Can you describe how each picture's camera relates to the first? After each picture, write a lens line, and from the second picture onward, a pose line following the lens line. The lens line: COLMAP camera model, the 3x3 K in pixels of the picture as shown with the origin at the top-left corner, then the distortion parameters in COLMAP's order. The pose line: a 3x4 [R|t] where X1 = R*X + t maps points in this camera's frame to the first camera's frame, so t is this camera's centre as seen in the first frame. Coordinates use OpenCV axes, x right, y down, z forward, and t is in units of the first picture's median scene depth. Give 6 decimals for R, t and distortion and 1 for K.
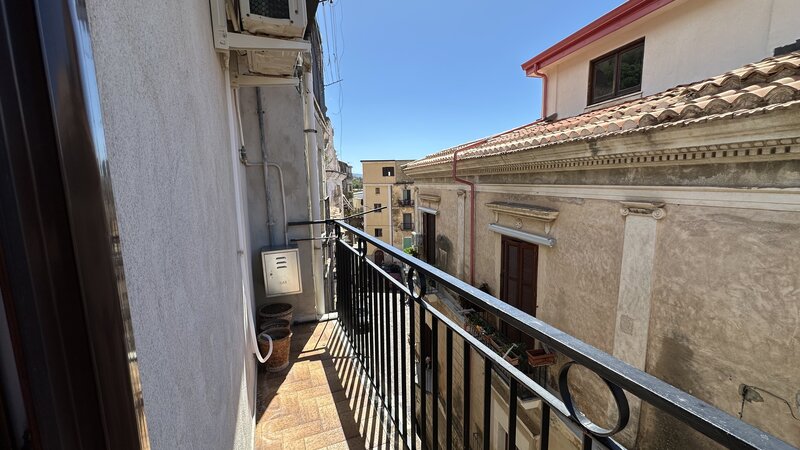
lens RADIAL K [[324.1, 0, 400.0], [0, 324.1, 225.0], [0, 0, 1]] dist [-0.002237, -0.000091]
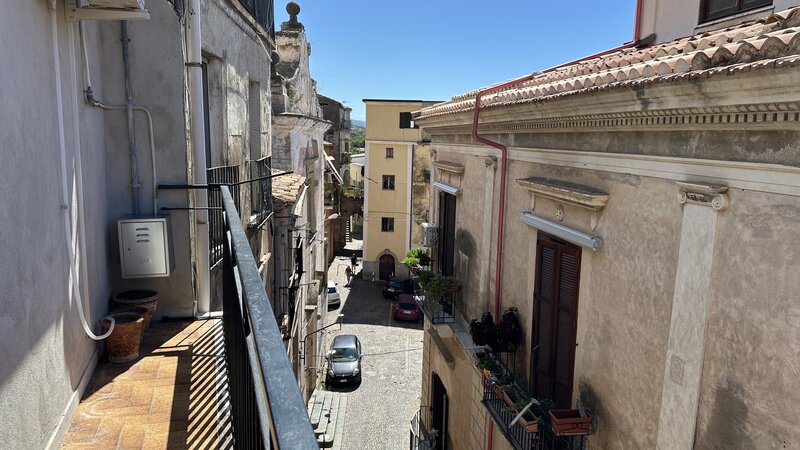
lens RADIAL K [[572.0, 0, 400.0], [0, 572.0, 225.0], [0, 0, 1]] dist [0.091510, -0.137345]
pose [[0.996285, 0.052285, -0.068435, 0.221477], [-0.051039, 0.998500, 0.019836, 0.020911], [0.069369, -0.016269, 0.997458, -0.224006]]
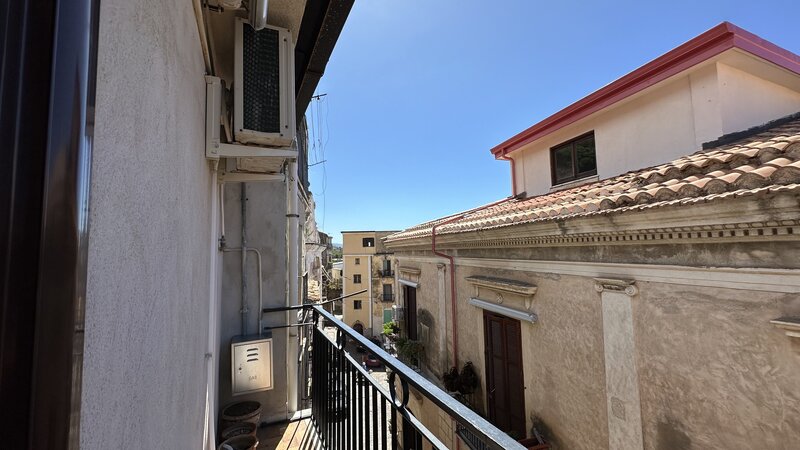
lens RADIAL K [[323.7, 0, 400.5], [0, 323.7, 223.5], [0, 0, 1]] dist [-0.002062, 0.000183]
pose [[0.998006, 0.000153, 0.063126, -0.000953], [0.013471, 0.976448, -0.215332, -0.029863], [-0.061672, 0.215753, 0.974499, -0.007047]]
